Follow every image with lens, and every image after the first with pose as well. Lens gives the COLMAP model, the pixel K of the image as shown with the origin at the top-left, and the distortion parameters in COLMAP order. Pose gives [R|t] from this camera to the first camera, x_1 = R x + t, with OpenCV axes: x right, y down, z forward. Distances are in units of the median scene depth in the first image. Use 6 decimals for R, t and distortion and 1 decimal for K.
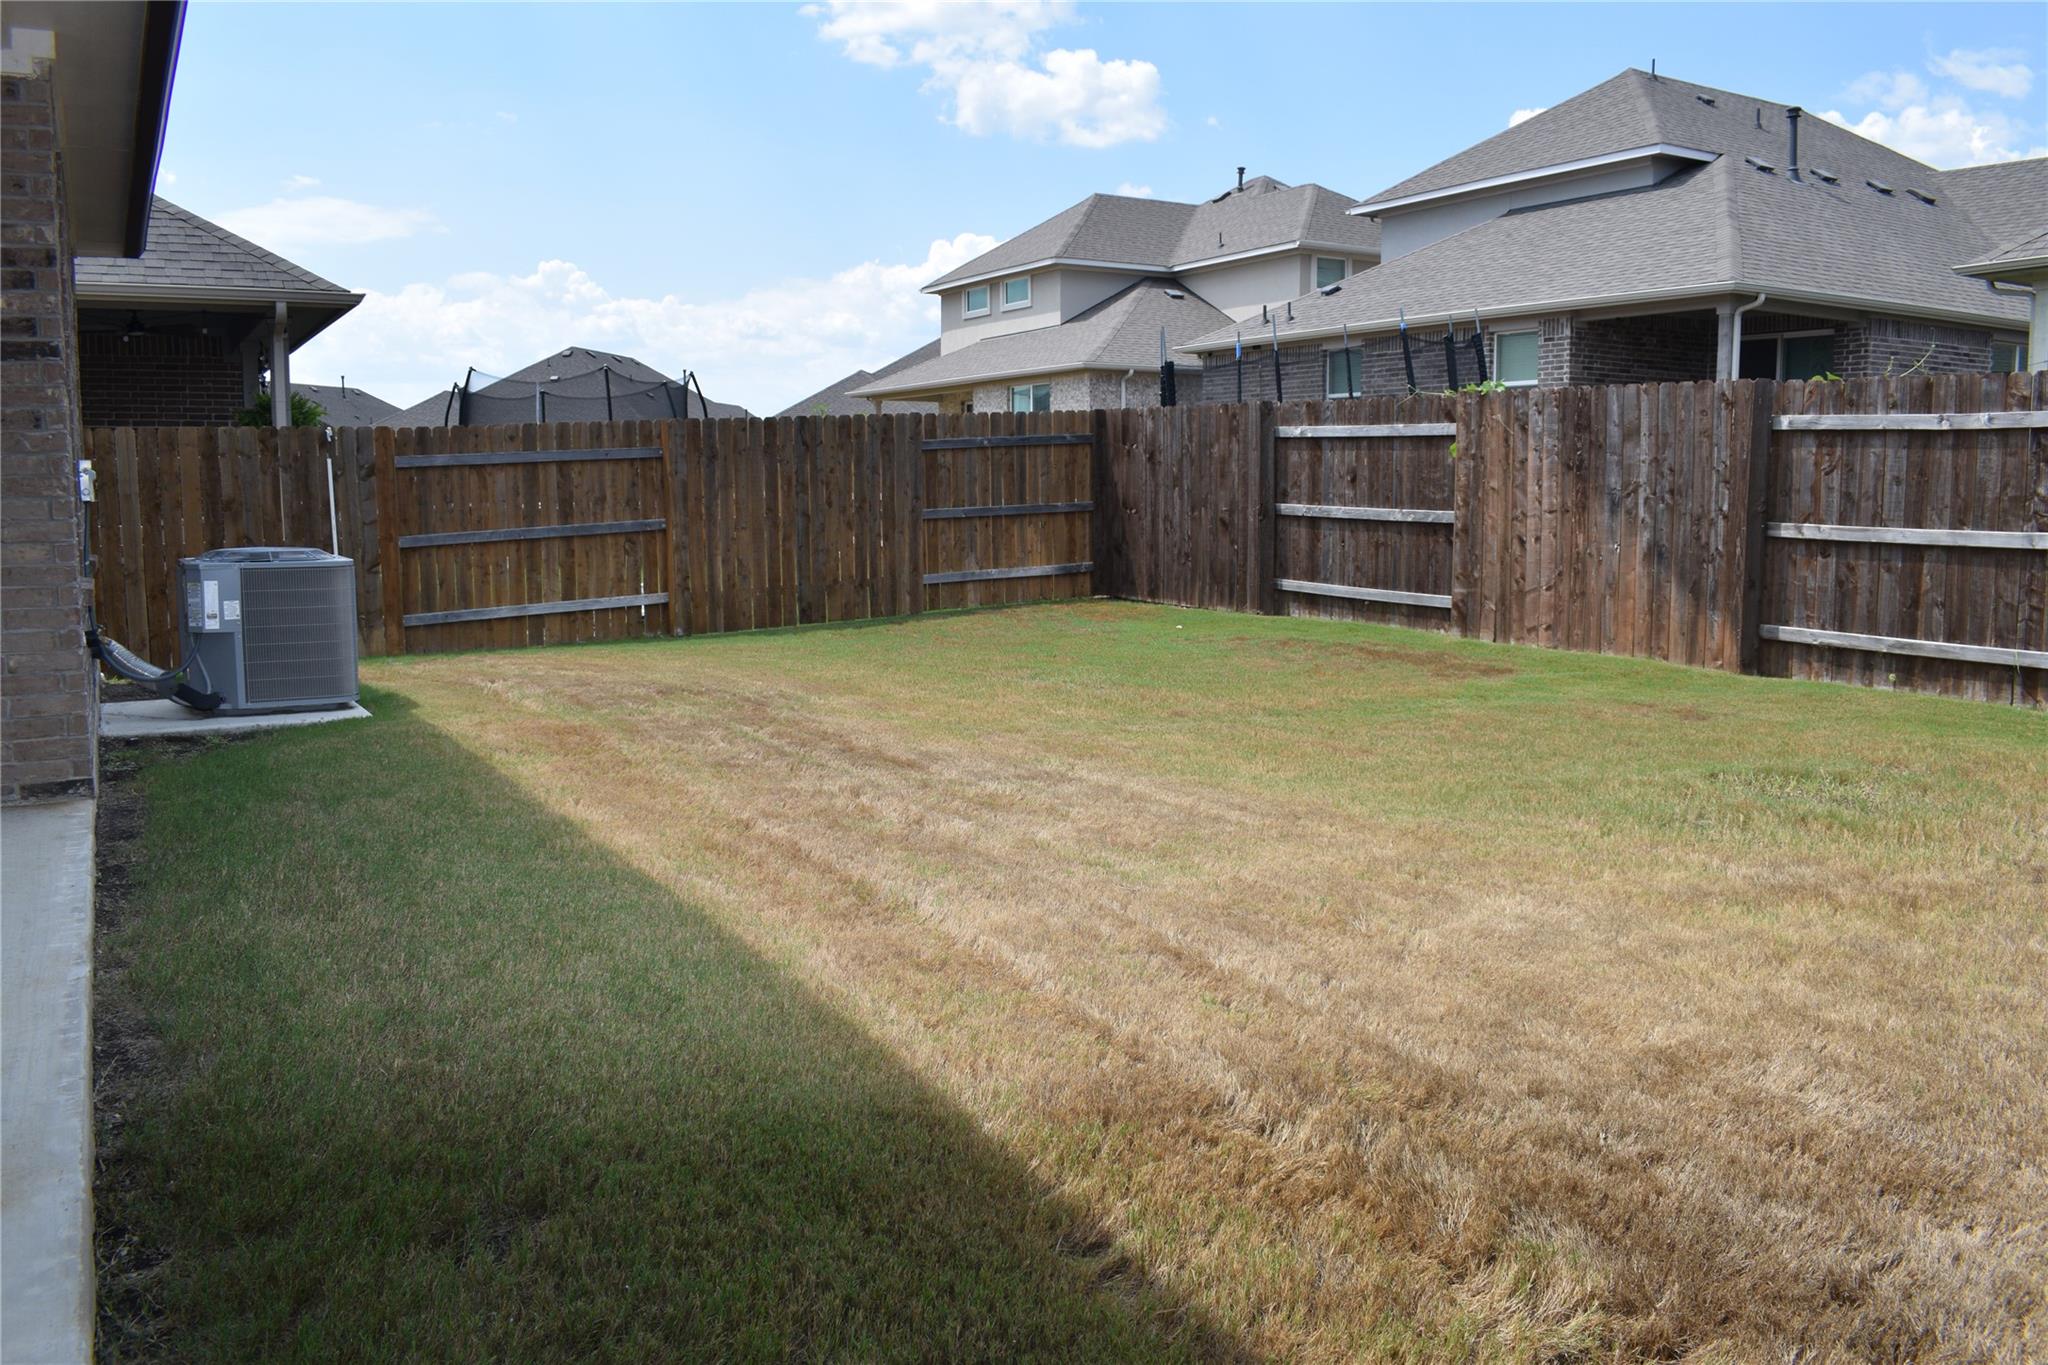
lens RADIAL K [[1606.5, 0, 1040.3], [0, 1606.5, 686.5], [0, 0, 1]] dist [-0.097677, 0.017765]
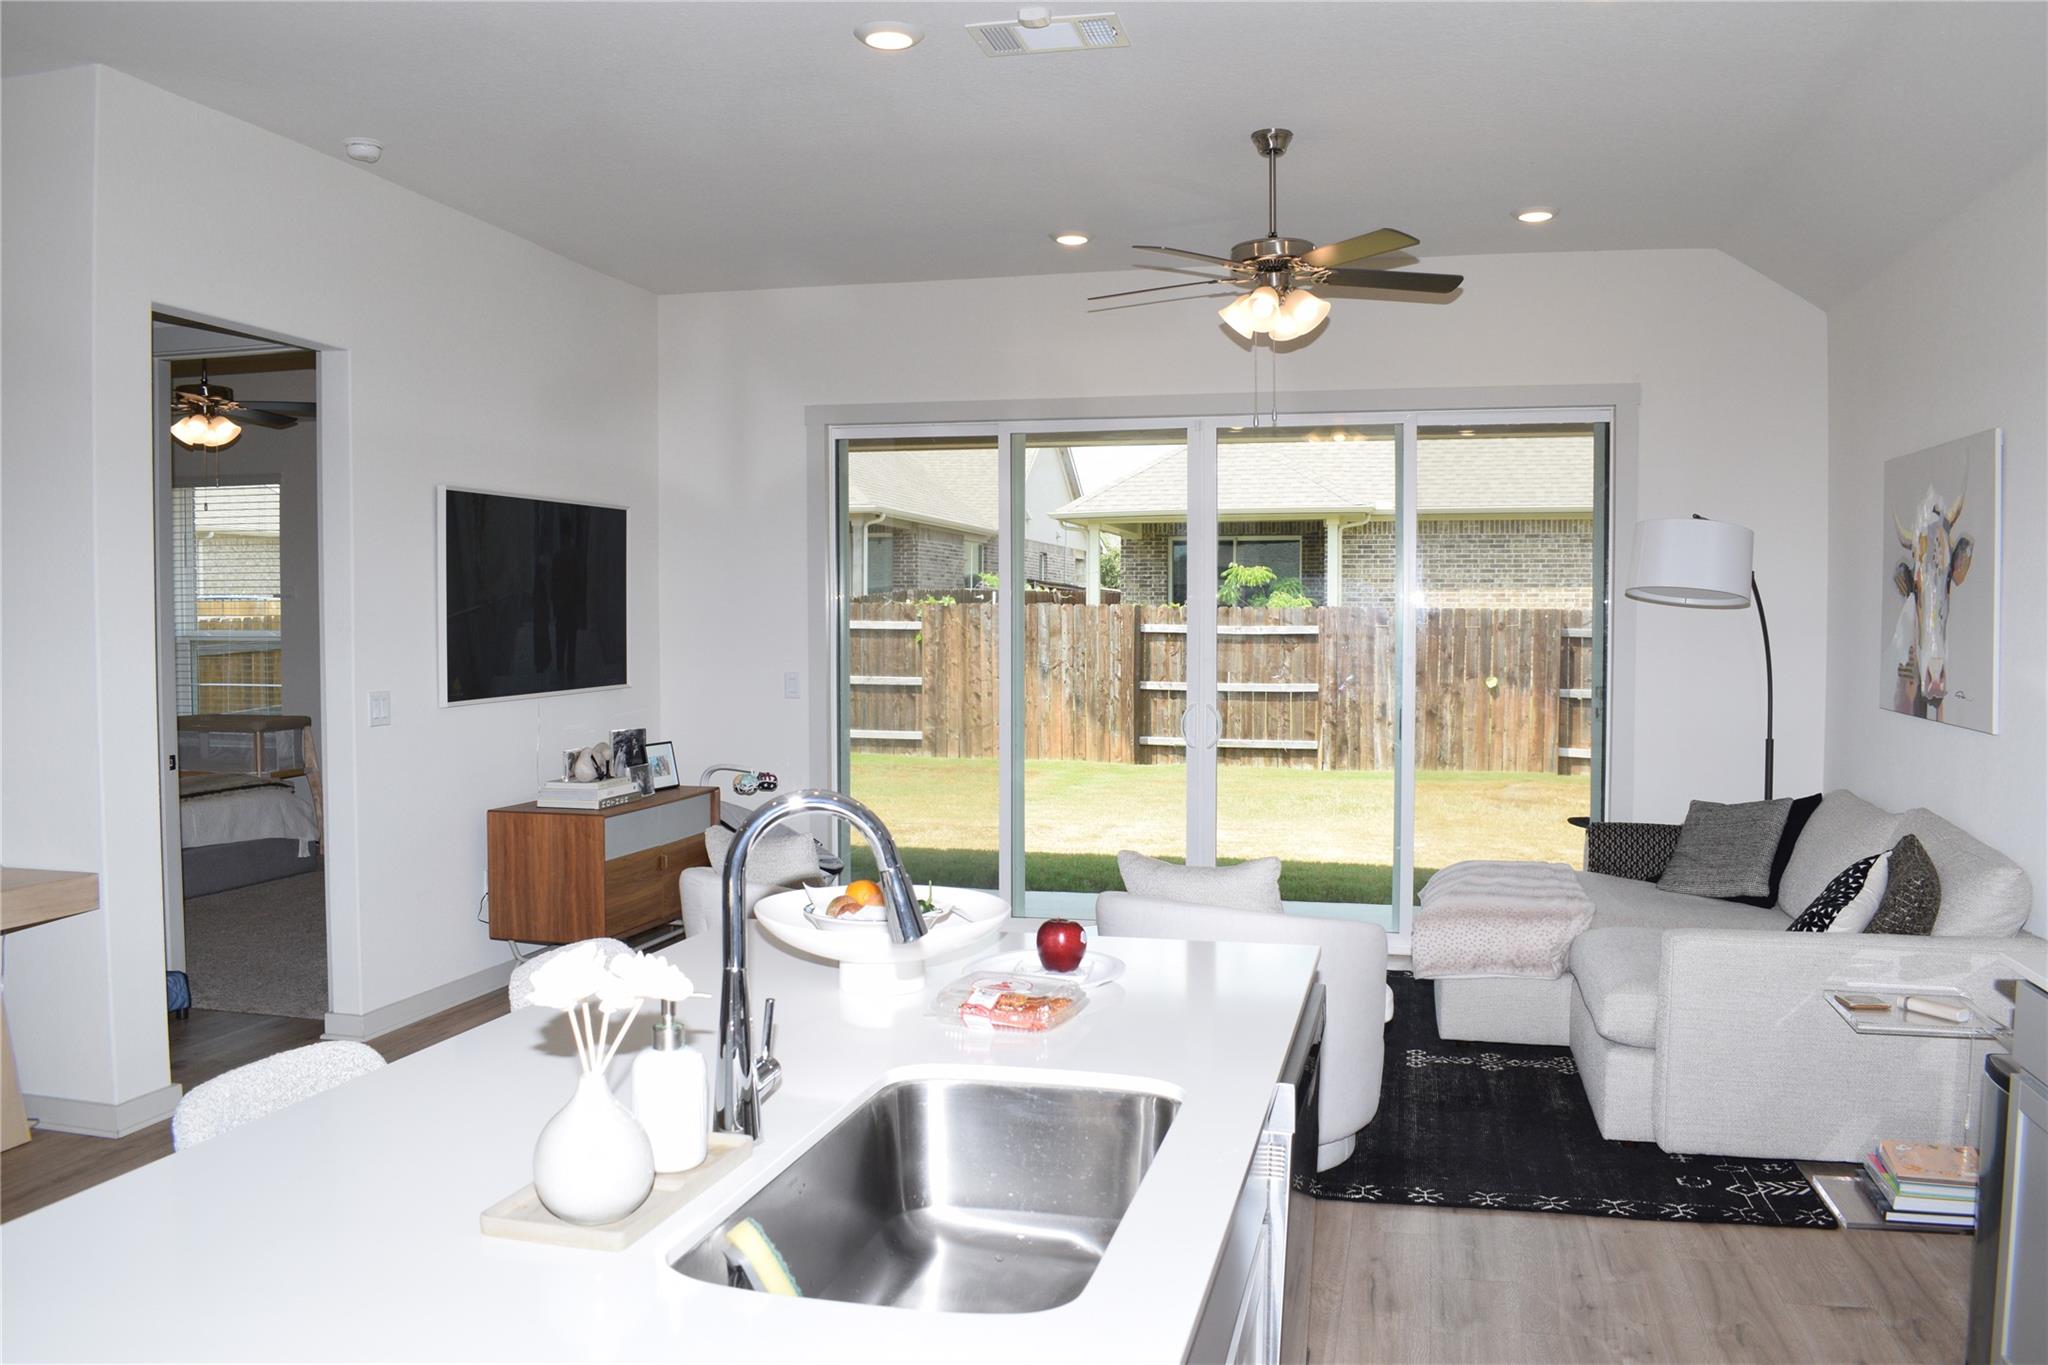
lens RADIAL K [[1606.5, 0, 1040.3], [0, 1606.5, 686.5], [0, 0, 1]] dist [-0.097677, 0.017765]
pose [[0.695408, -0.029522, 0.718009, -0.789302], [0.087858, 0.995153, -0.044176, -0.020417], [-0.713224, 0.093803, 0.694631, -0.184974]]
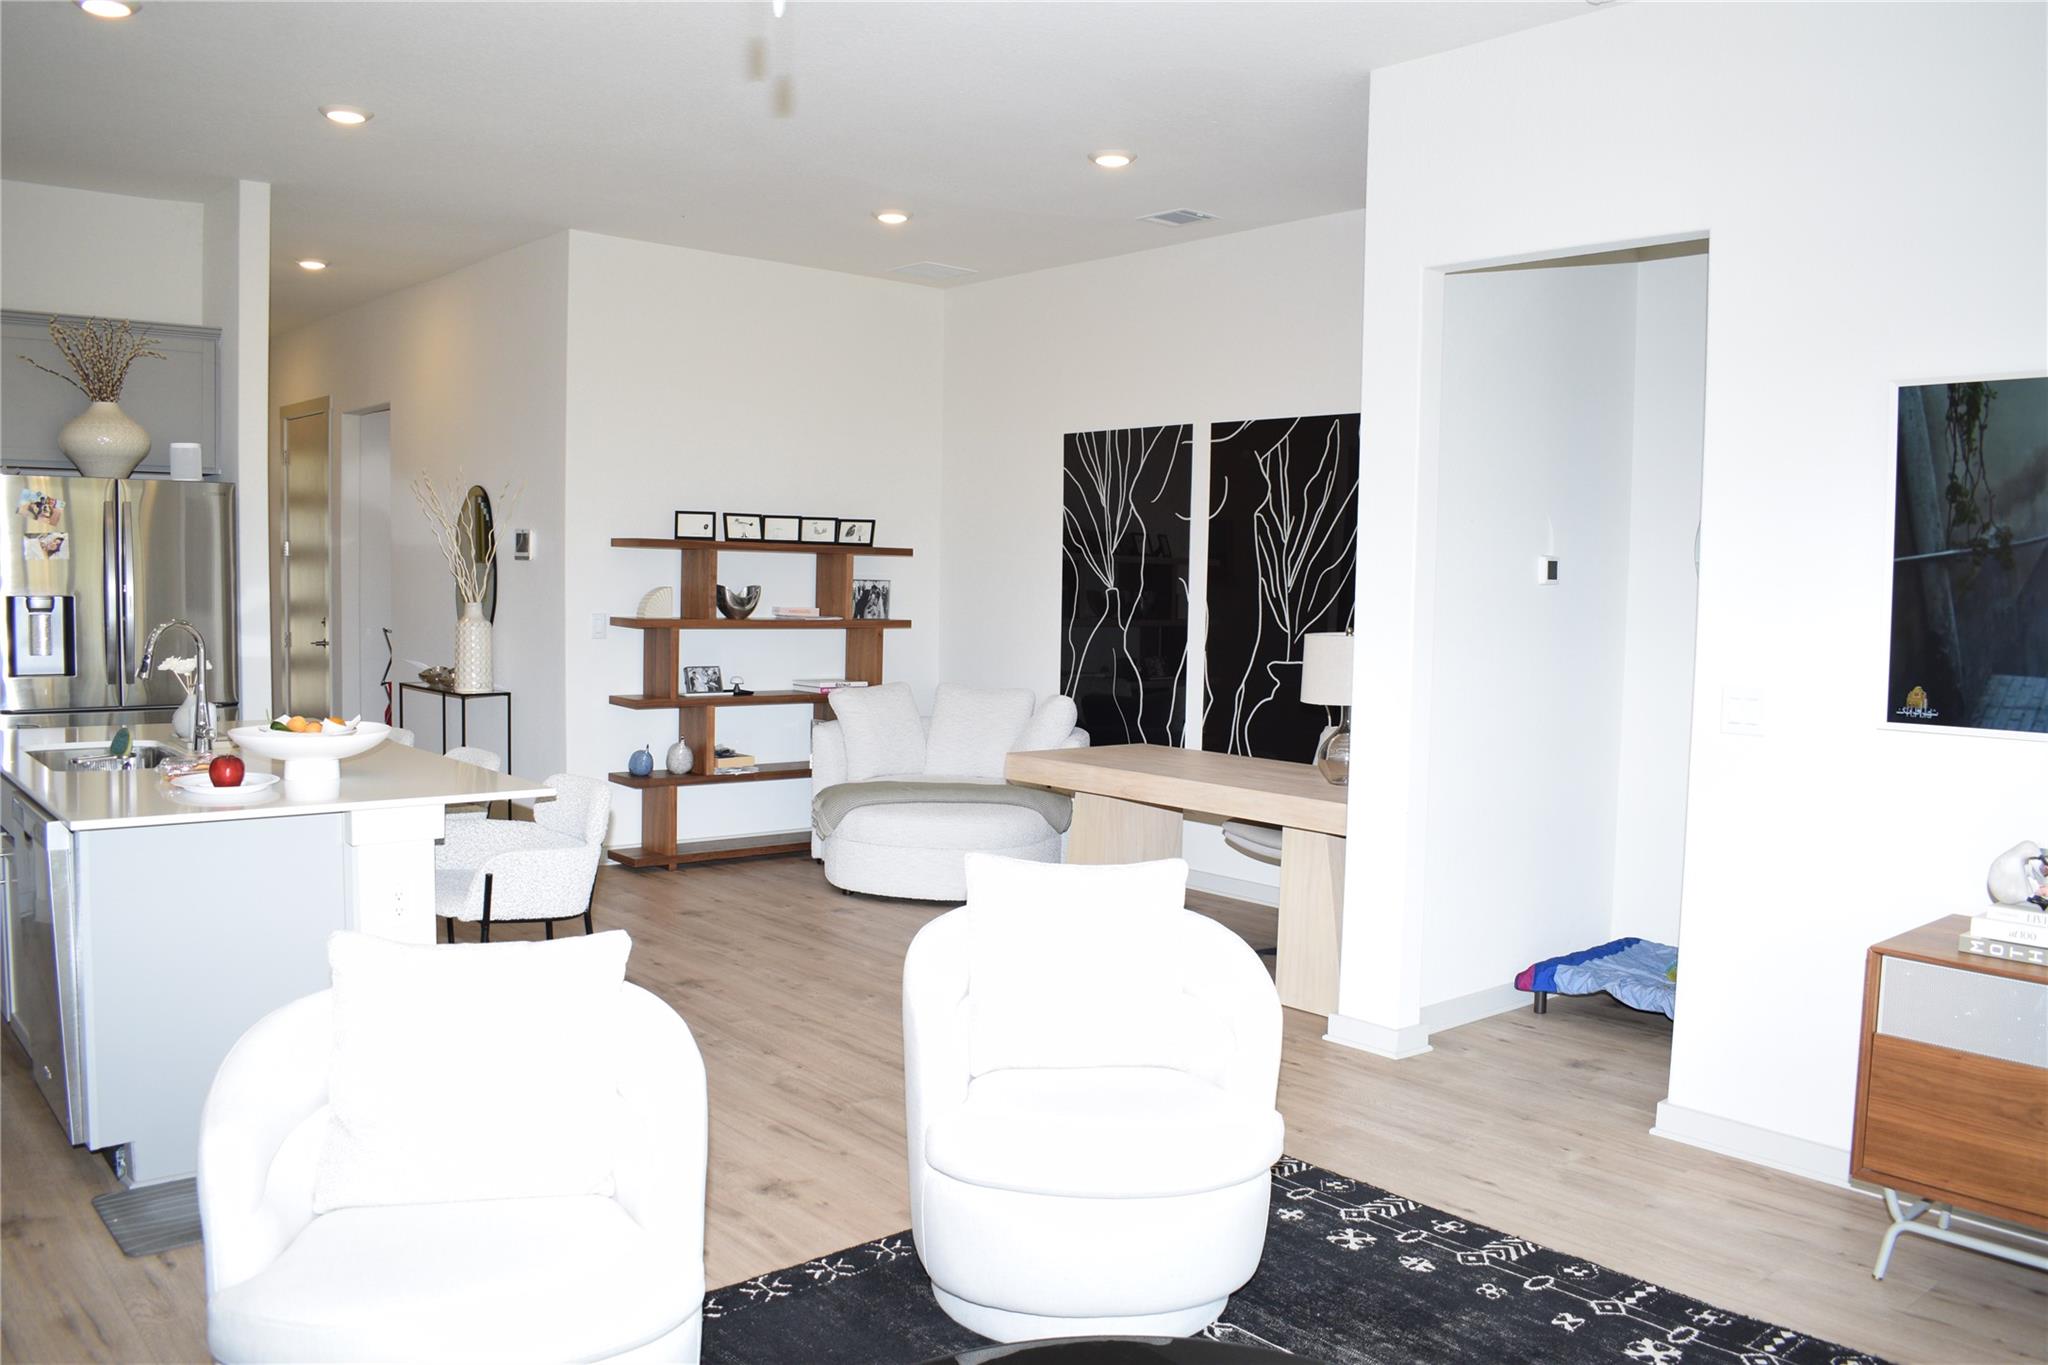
lens RADIAL K [[1606.5, 0, 1040.3], [0, 1606.5, 686.5], [0, 0, 1]] dist [-0.097677, 0.017765]
pose [[0.181657, 0.074824, -0.980511, -0.272752], [-0.143859, 0.988396, 0.048773, -0.052631], [0.972782, 0.132195, 0.190313, 0.074879]]
